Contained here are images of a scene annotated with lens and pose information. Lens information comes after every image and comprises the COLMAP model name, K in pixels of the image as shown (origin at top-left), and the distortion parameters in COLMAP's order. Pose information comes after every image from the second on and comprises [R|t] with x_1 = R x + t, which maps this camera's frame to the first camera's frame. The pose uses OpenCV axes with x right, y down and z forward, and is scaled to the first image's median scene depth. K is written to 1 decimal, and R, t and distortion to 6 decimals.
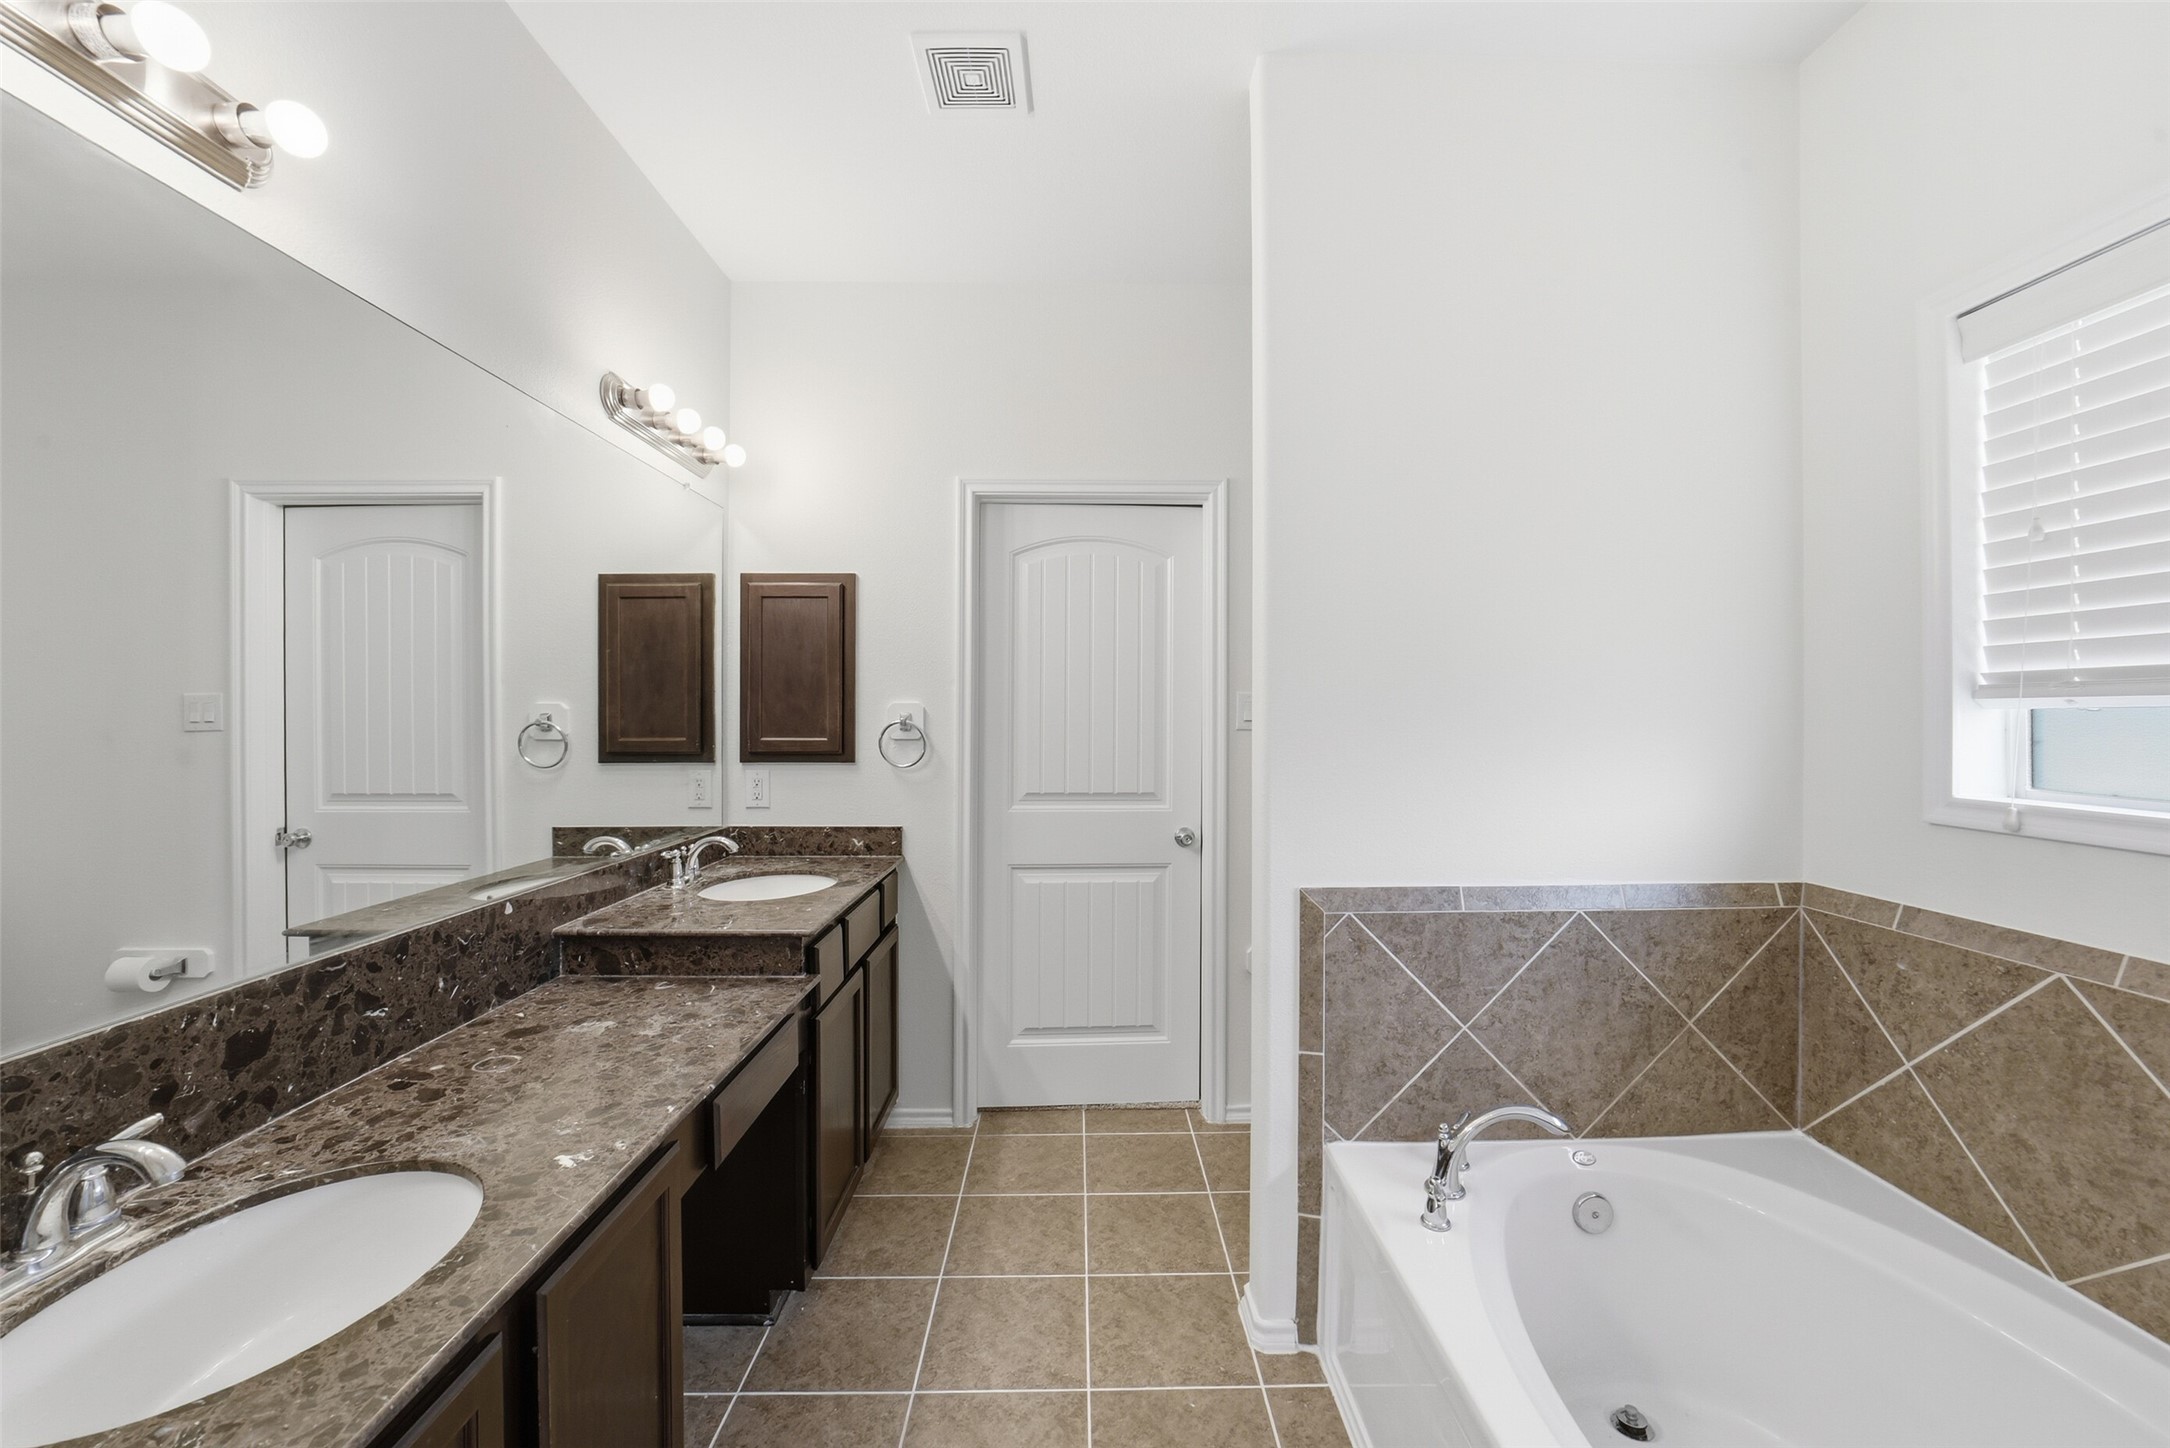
lens RADIAL K [[849.0, 0, 1089.5], [0, 849.0, 720.6], [0, 0, 1]] dist [-0.016185, 0.000471]
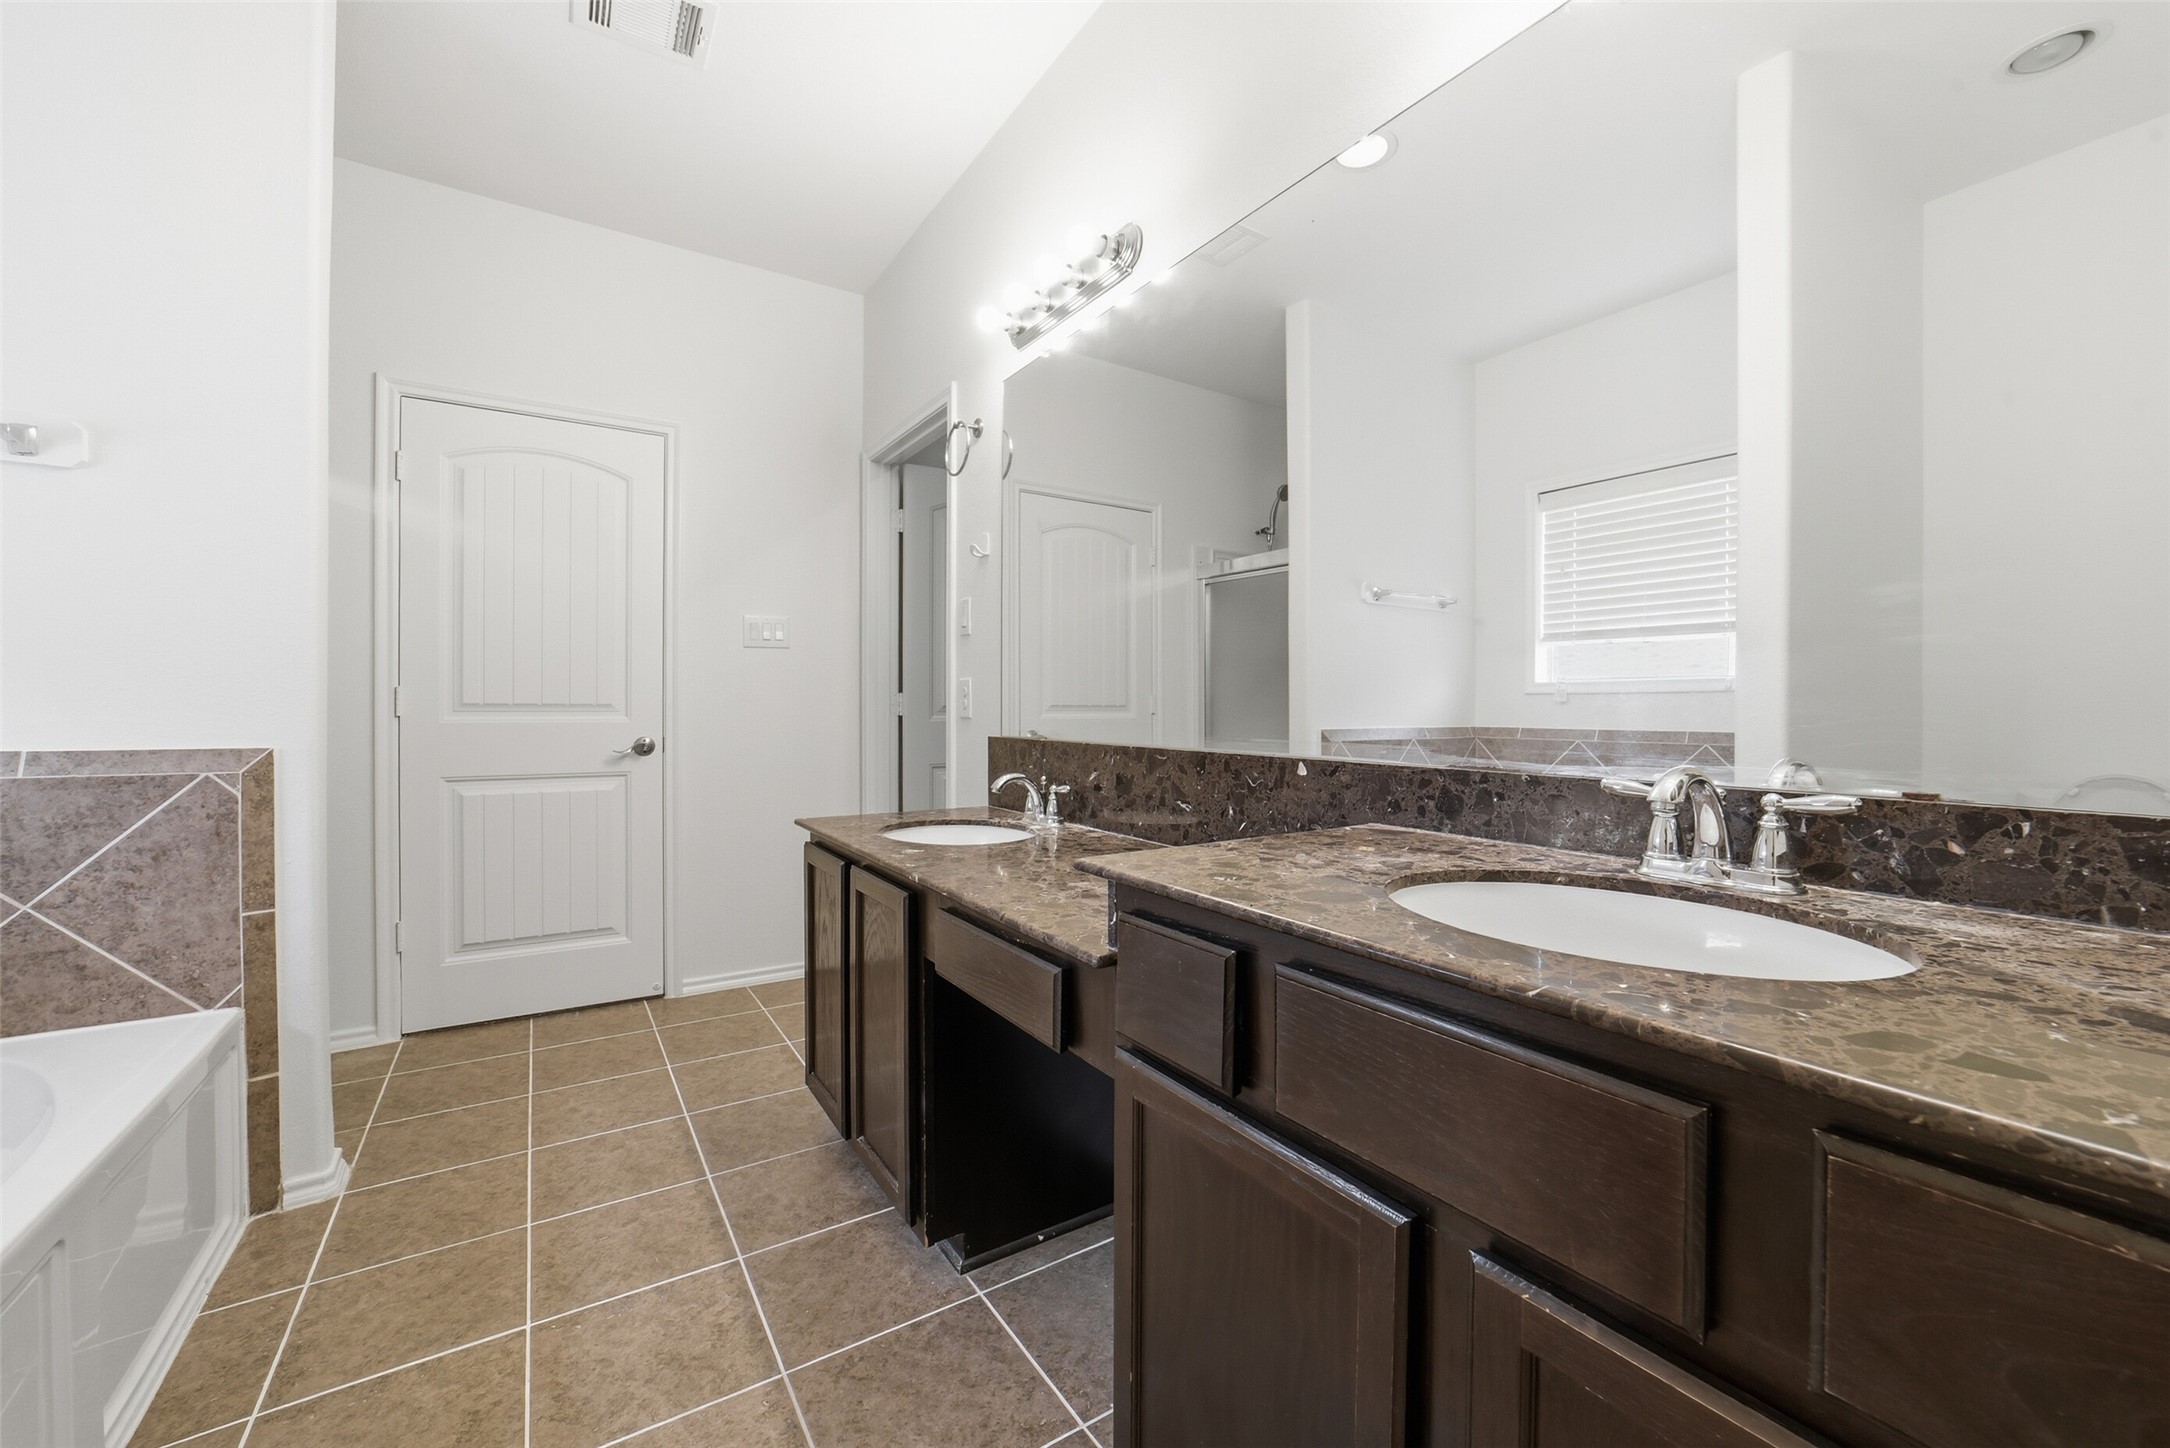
lens RADIAL K [[849.0, 0, 1091.2], [0, 849.0, 716.1], [0, 0, 1]] dist [-0.016185, 0.000471]
pose [[-0.850934, -0.000750, -0.525272, -0.038887], [-0.008579, 0.999885, 0.012472, 0.177560], [0.525202, 0.015119, -0.850843, 1.843202]]
